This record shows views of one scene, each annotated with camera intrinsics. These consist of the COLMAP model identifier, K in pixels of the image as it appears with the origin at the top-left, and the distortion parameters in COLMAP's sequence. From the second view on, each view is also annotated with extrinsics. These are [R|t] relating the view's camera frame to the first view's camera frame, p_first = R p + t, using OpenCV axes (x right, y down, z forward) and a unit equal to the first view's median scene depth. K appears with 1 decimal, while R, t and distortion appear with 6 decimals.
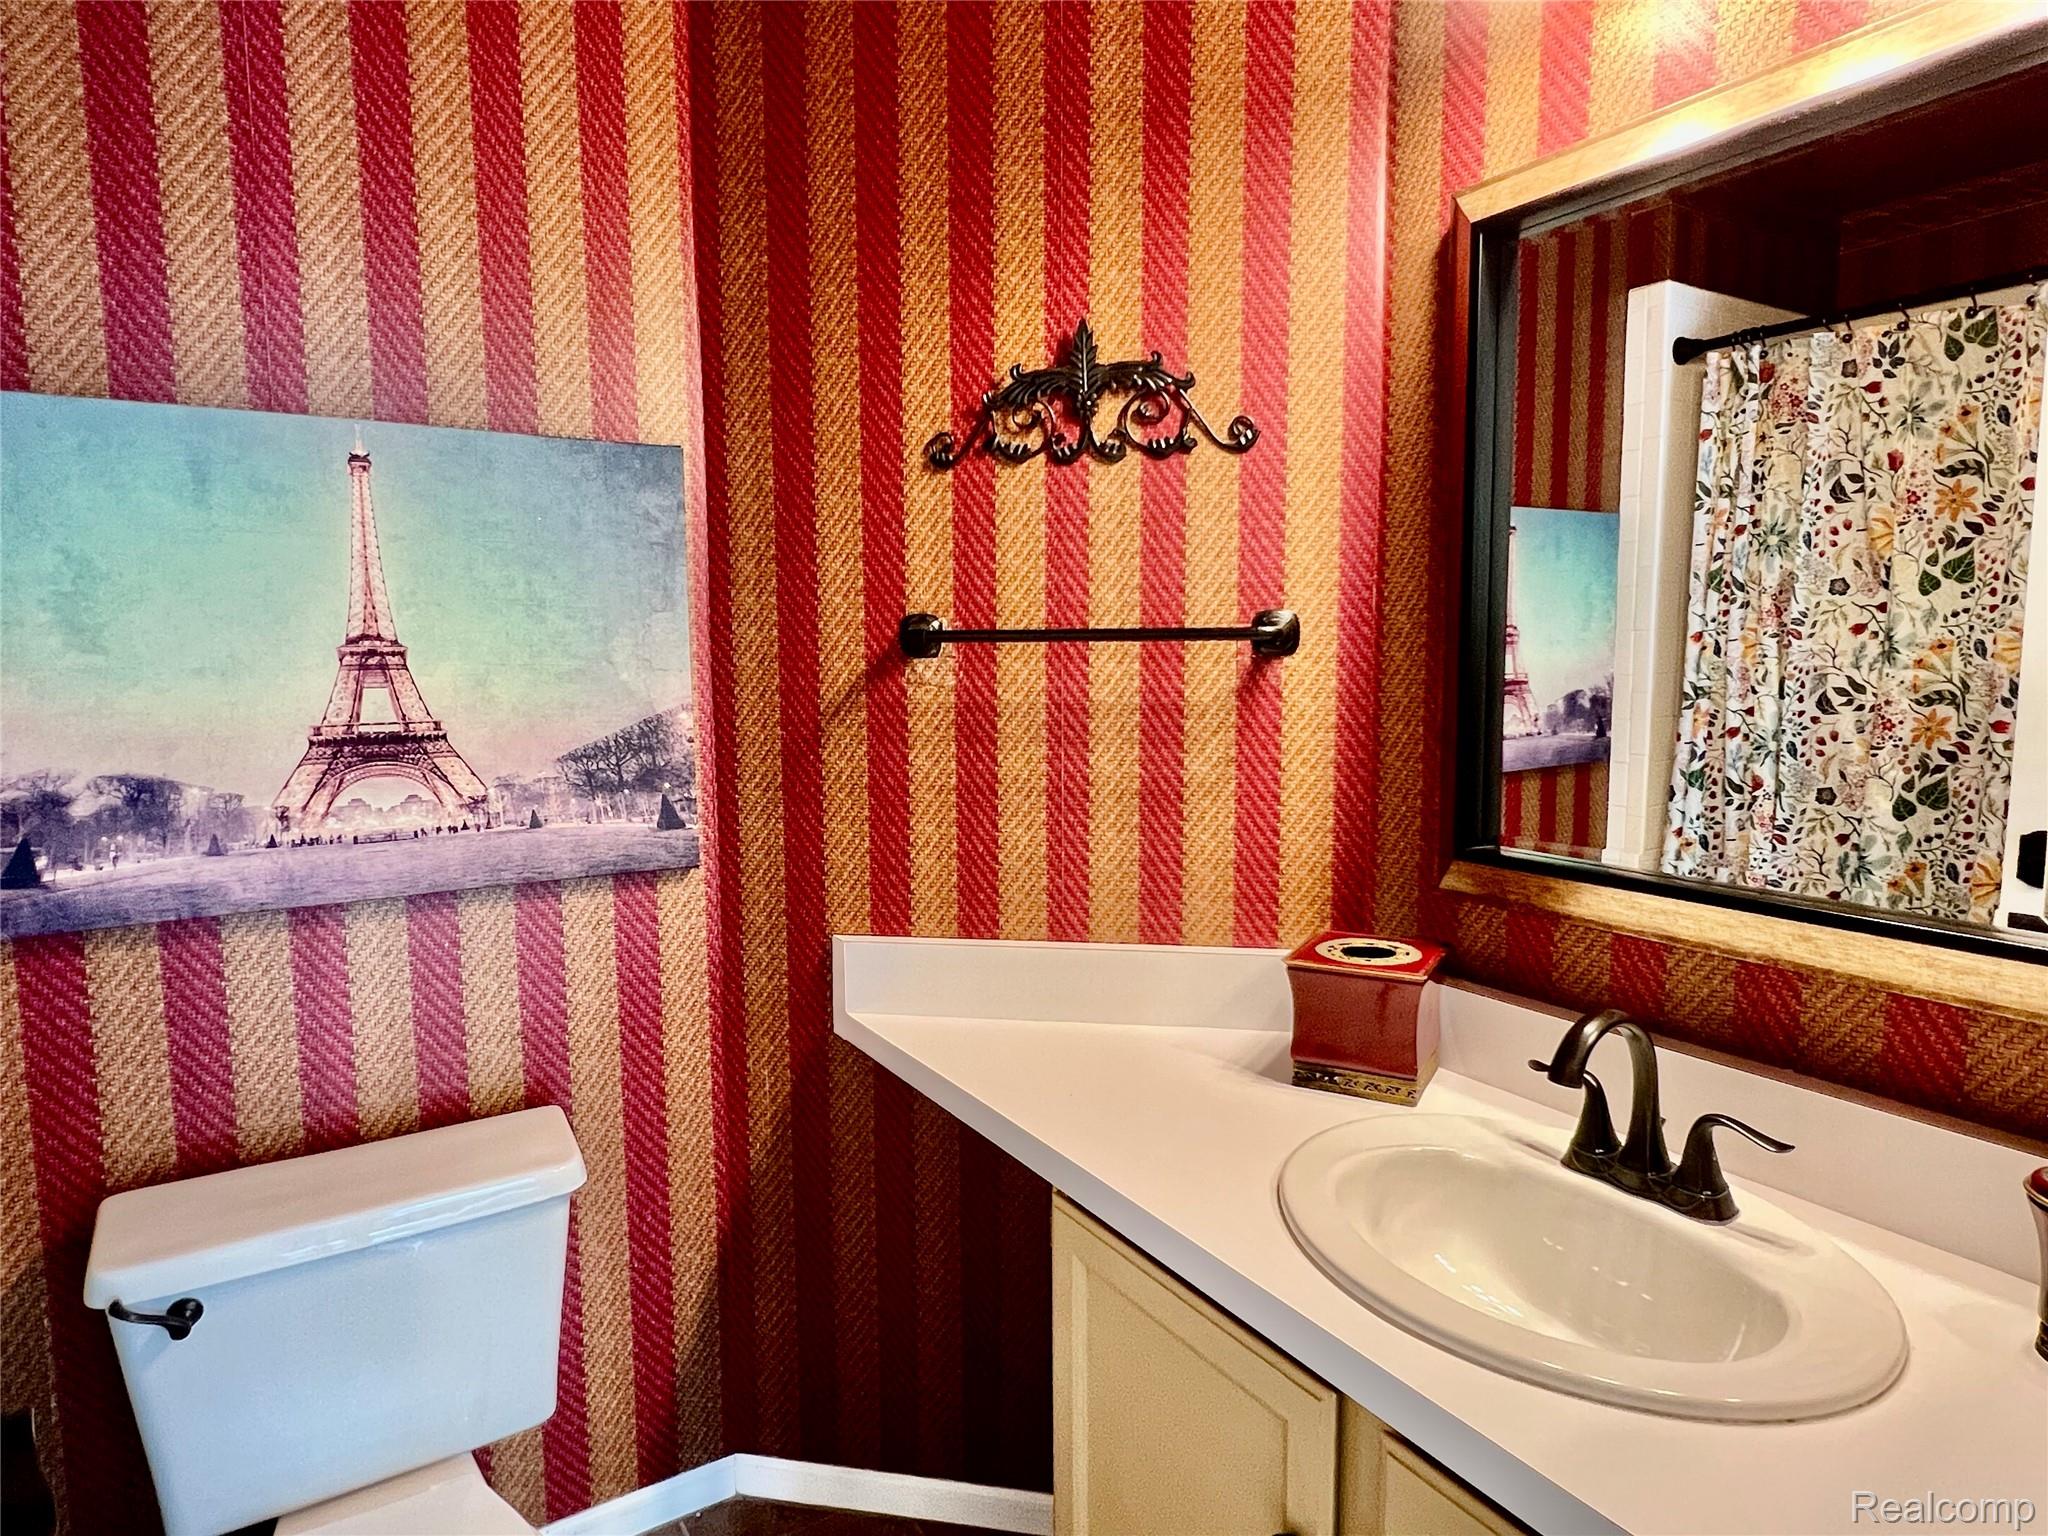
lens RADIAL K [[1149.1, 0, 1024.0], [0, 1149.1, 768.0], [0, 0, 1]] dist [-0.000287, -0.001559]
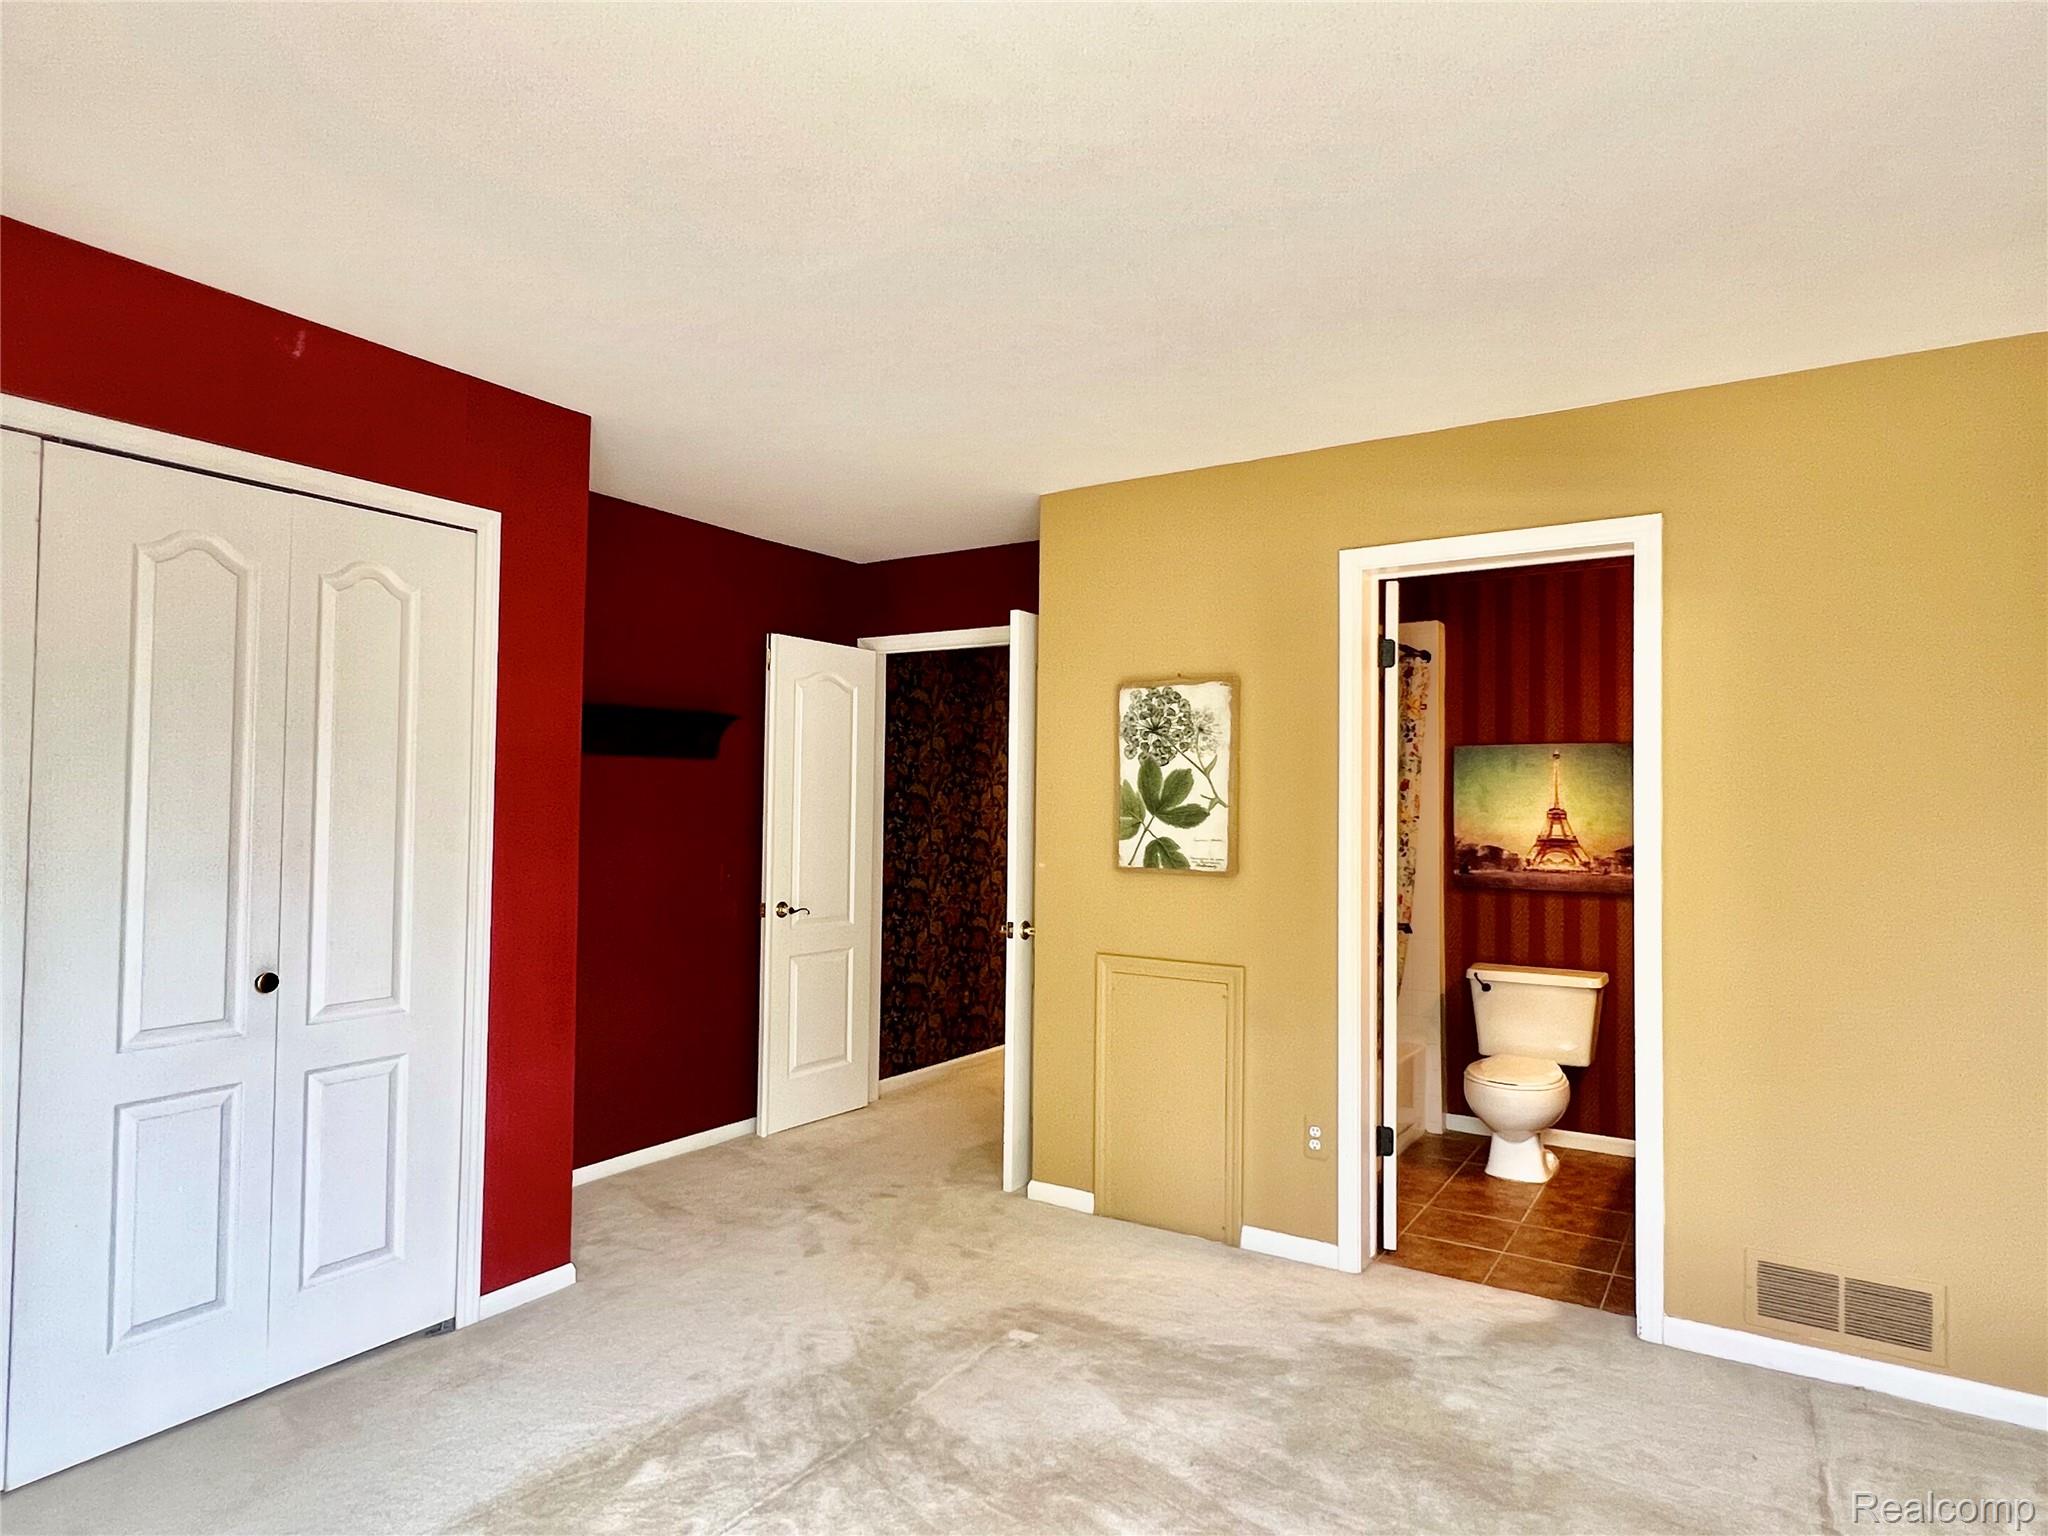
lens RADIAL K [[1149.1, 0, 1024.0], [0, 1149.1, 768.0], [0, 0, 1]] dist [-0.000287, -0.001559]
pose [[0.429822, -0.012324, -0.902830, 1.737824], [-0.112048, 0.991450, -0.066878, 0.159028], [0.895934, 0.129906, 0.424766, -1.764252]]
